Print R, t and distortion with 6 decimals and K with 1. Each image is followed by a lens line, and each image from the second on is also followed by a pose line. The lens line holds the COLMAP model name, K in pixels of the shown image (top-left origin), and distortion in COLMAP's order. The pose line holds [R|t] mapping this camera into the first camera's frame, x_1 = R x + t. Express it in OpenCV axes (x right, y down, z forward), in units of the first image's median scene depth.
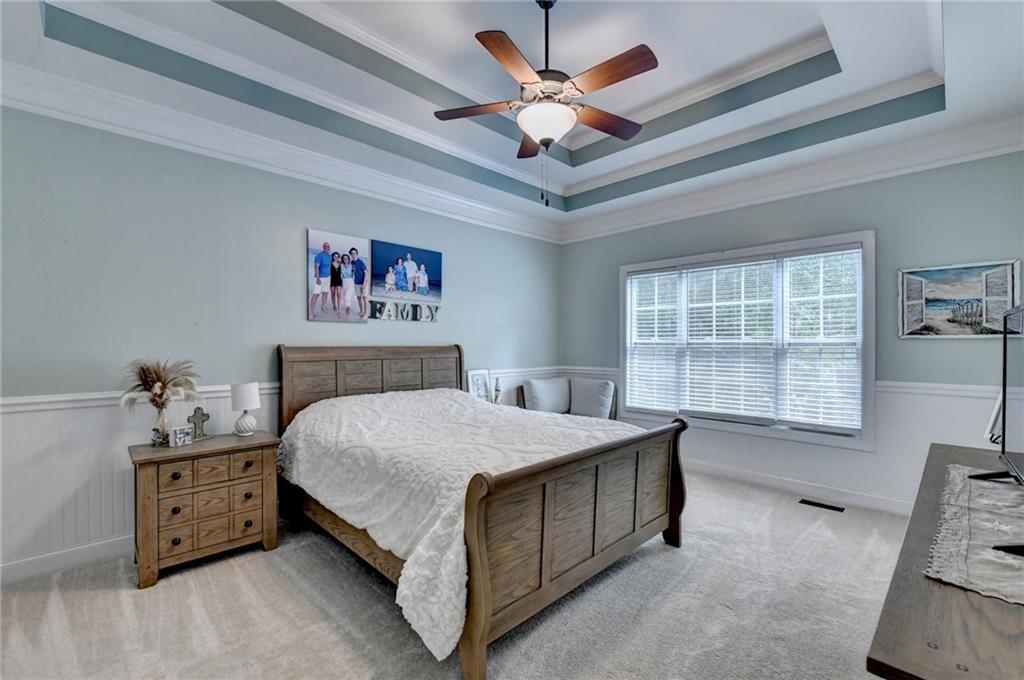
lens RADIAL K [[426.9, 0, 513.3], [0, 426.9, 347.7], [0, 0, 1]] dist [-0.003632, -0.001179]
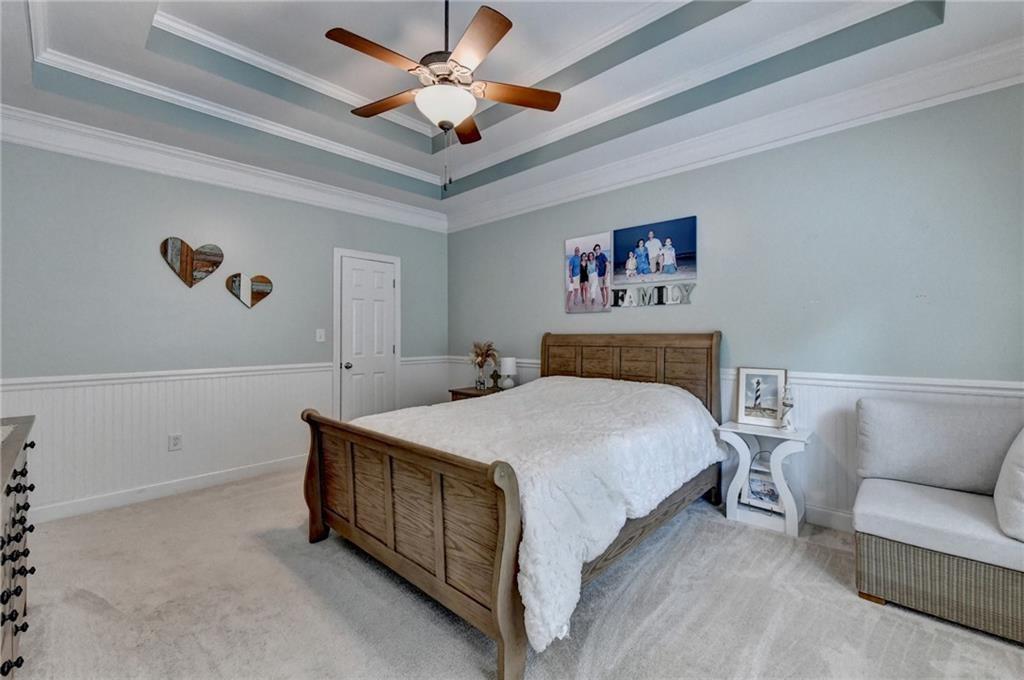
lens RADIAL K [[426.9, 0, 508.5], [0, 426.9, 331.0], [0, 0, 1]] dist [-0.003632, -0.001179]
pose [[0.043667, -0.004123, -0.999038, 0.690862], [0.001104, 0.999991, -0.004079, -0.005885], [0.999046, -0.000925, 0.043671, 0.698940]]
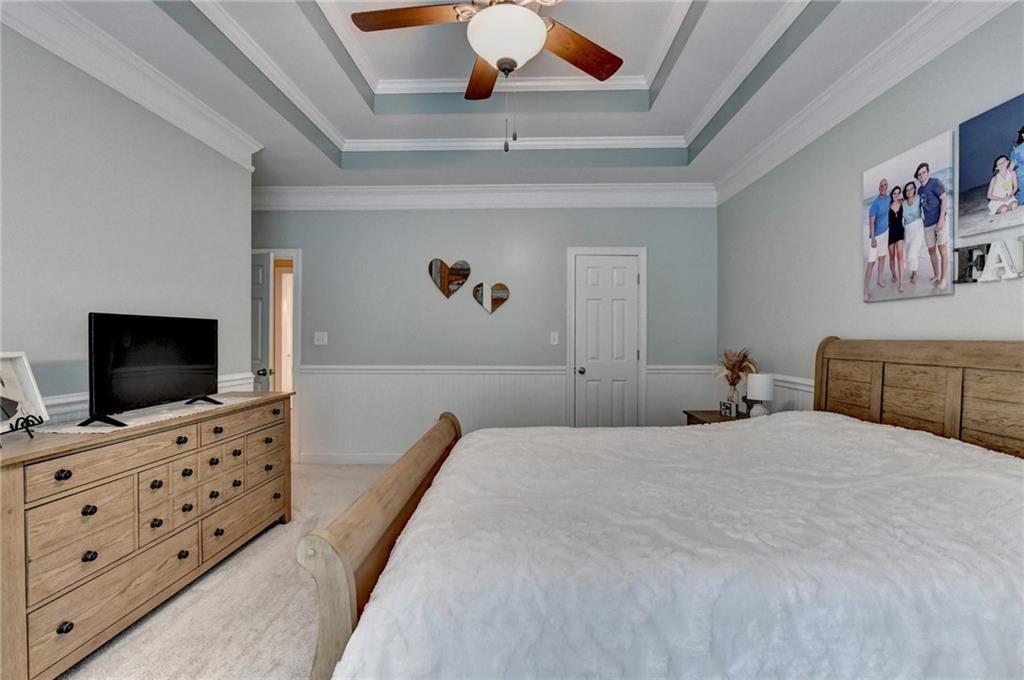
lens RADIAL K [[426.9, 0, 514.6], [0, 426.9, 340.3], [0, 0, 1]] dist [-0.003632, -0.001179]
pose [[-0.716150, 0.008188, -0.697899, 0.385333], [-0.000795, 0.999921, 0.012547, -0.008602], [0.697946, 0.009541, -0.716087, 0.992872]]
